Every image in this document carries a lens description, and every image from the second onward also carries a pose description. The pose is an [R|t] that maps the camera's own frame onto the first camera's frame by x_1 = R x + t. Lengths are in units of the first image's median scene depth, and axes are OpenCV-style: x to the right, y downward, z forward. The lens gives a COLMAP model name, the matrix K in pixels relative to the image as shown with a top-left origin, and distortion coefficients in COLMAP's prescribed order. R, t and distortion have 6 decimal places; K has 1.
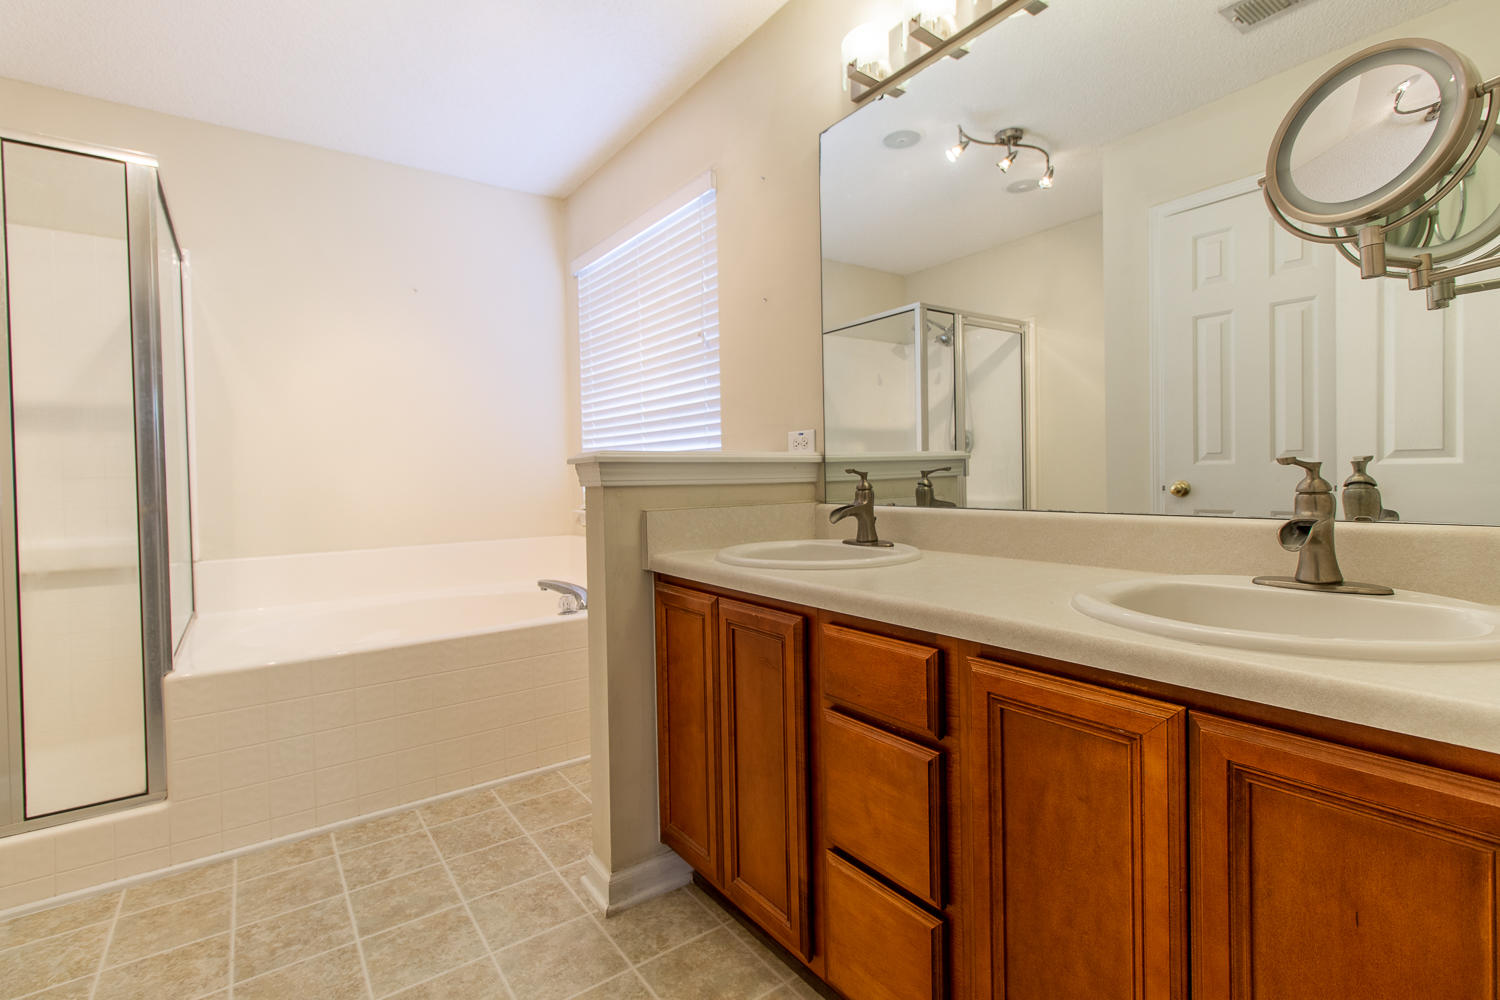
lens RADIAL K [[697.3, 0, 748.8], [0, 697.3, 487.7], [0, 0, 1]] dist [0.004252, -0.000012]
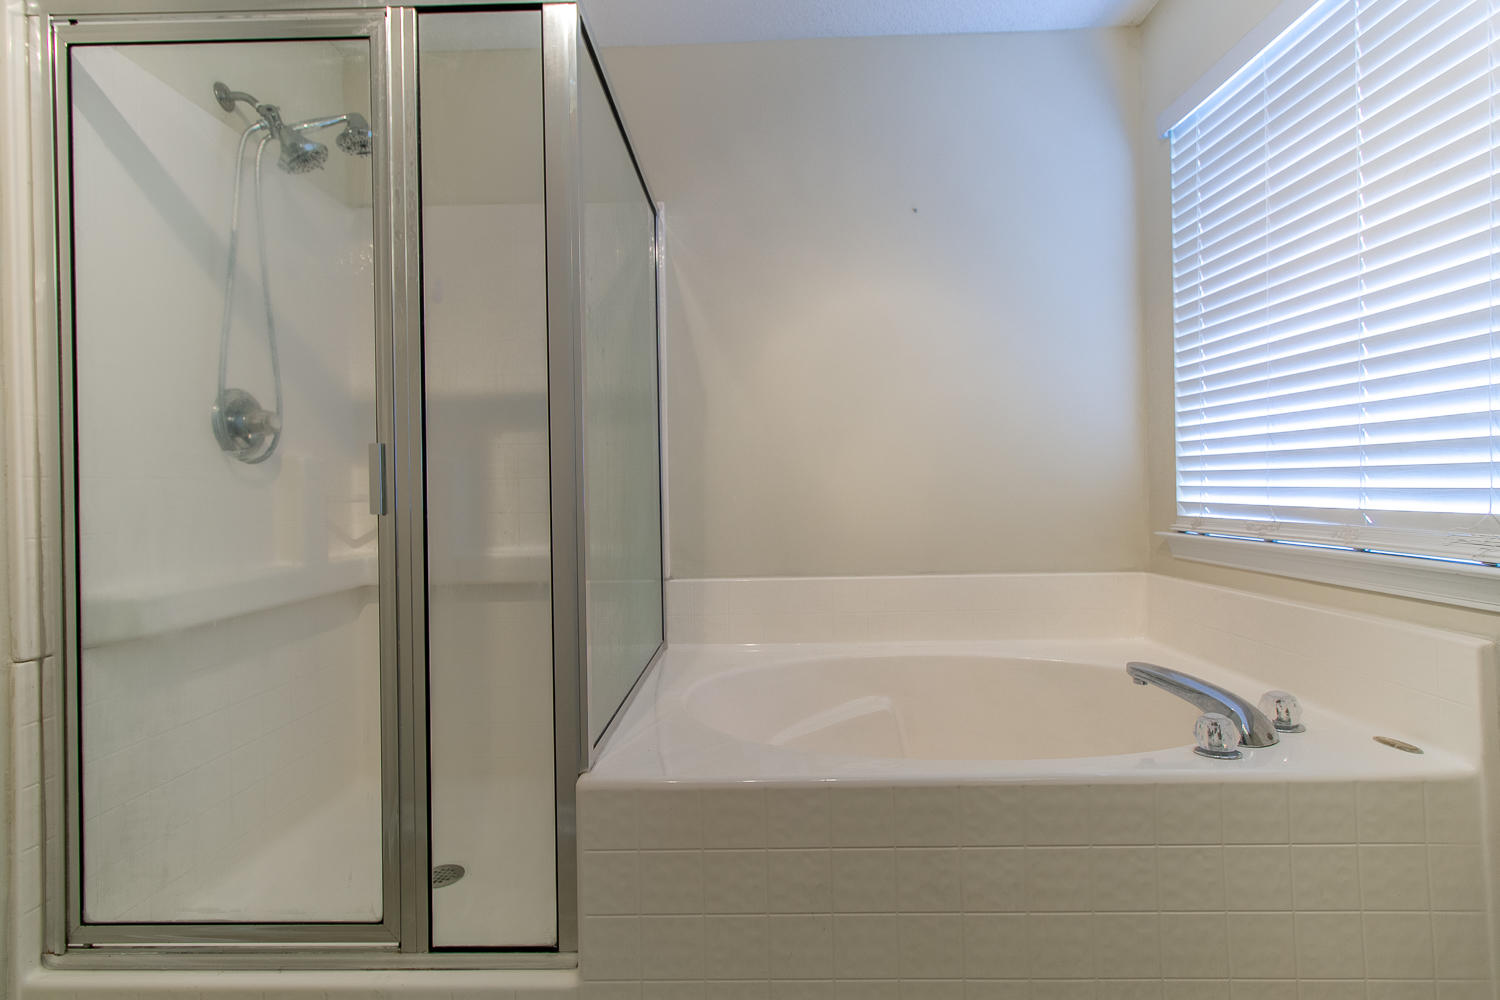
lens RADIAL K [[697.3, 0, 748.8], [0, 697.3, 487.7], [0, 0, 1]] dist [0.004252, -0.000012]
pose [[0.800959, 0.005525, -0.598694, -0.203078], [-0.008580, 0.999961, -0.002251, -0.000883], [0.598658, 0.006940, 0.800974, 0.363960]]
